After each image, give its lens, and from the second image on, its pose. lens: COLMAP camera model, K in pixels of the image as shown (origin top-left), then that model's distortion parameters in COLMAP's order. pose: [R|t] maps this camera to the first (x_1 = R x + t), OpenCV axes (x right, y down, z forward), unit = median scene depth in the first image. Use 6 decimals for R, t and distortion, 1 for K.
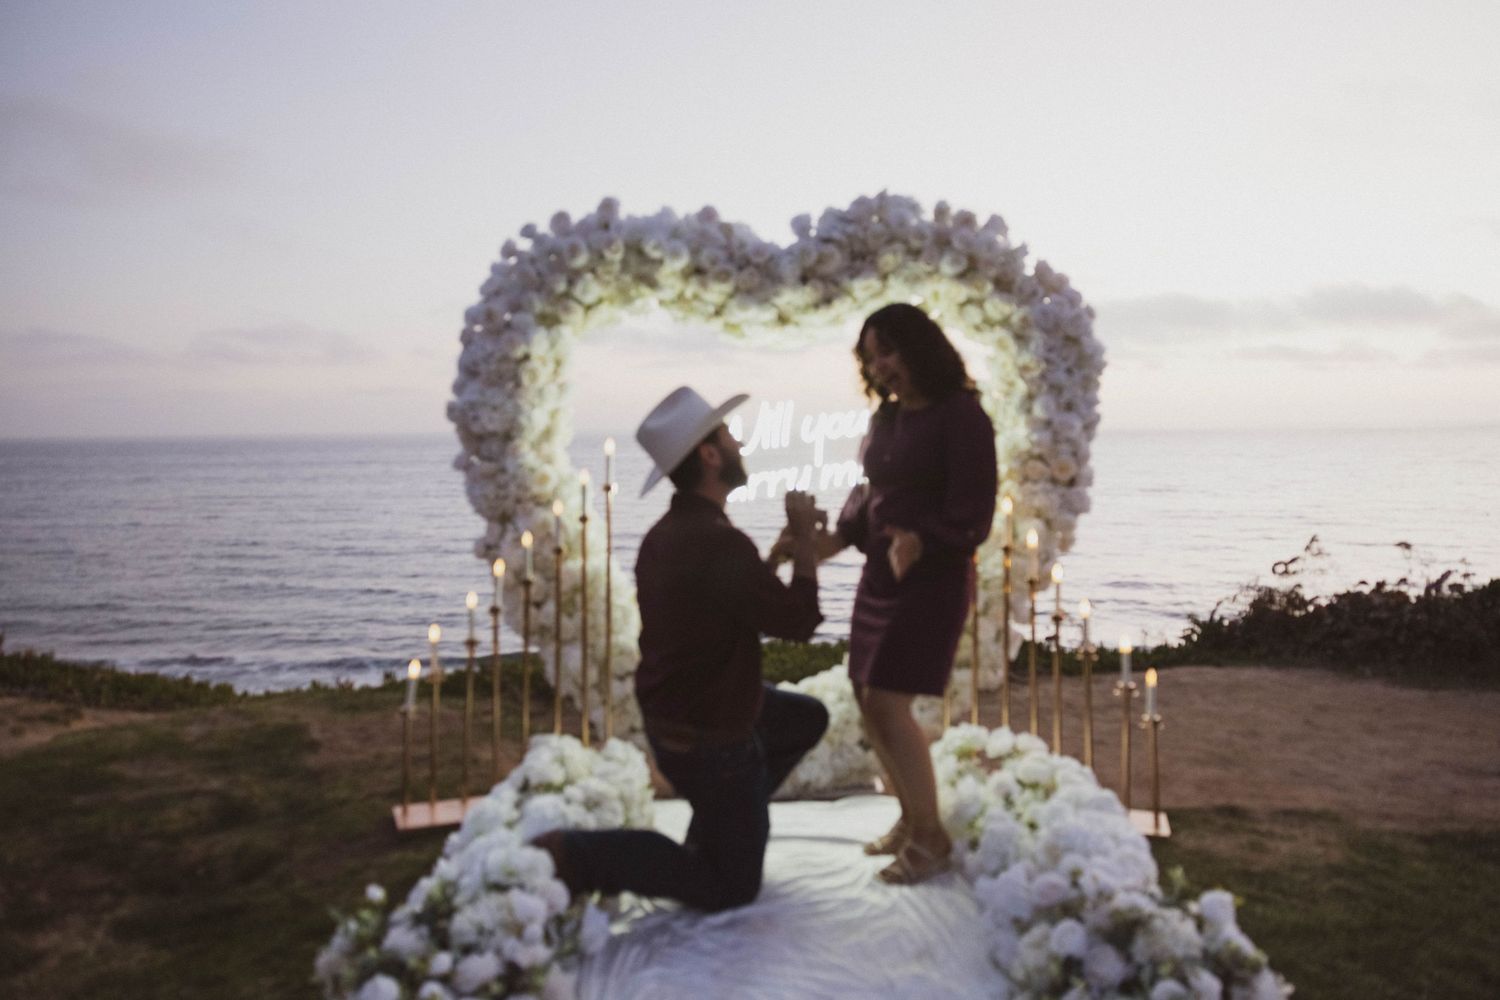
lens RADIAL K [[1301.8, 0, 747.8], [0, 1301.8, 500.1], [0, 0, 1]] dist [-0.017015, 0.040958]
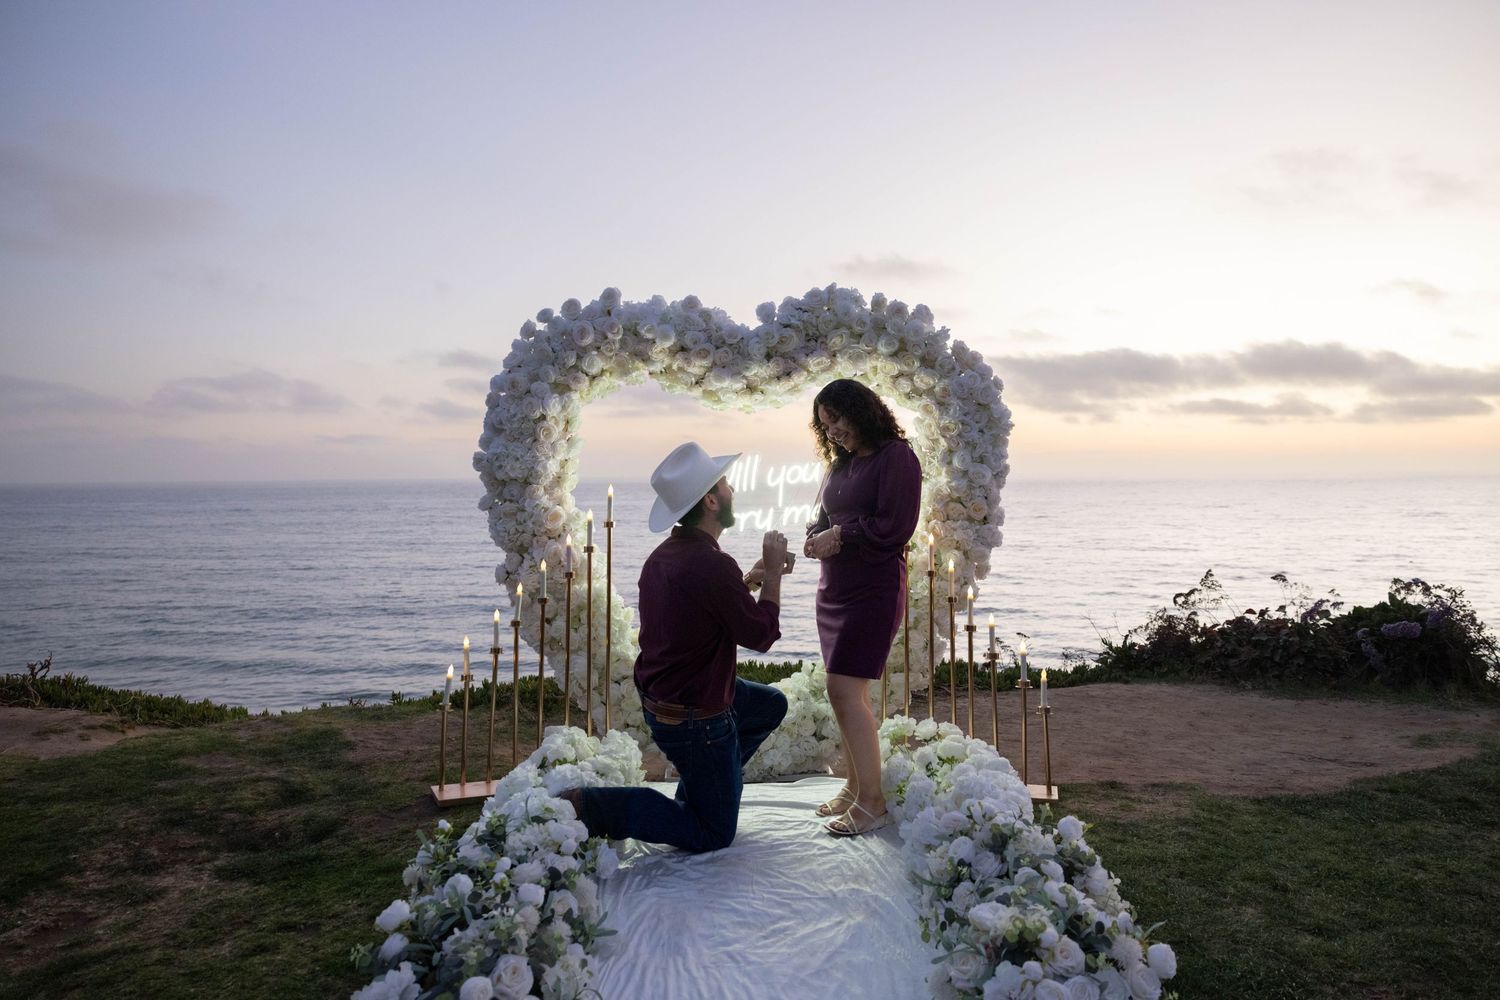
lens RADIAL K [[1318.0, 0, 756.0], [0, 1318.0, 475.4], [0, 0, 1]] dist [-0.018242, -0.008090]
pose [[0.999398, 0.003445, 0.034530, -0.011600], [-0.001483, 0.998390, -0.056702, 0.015010], [-0.034670, 0.056616, 0.997794, -0.247606]]
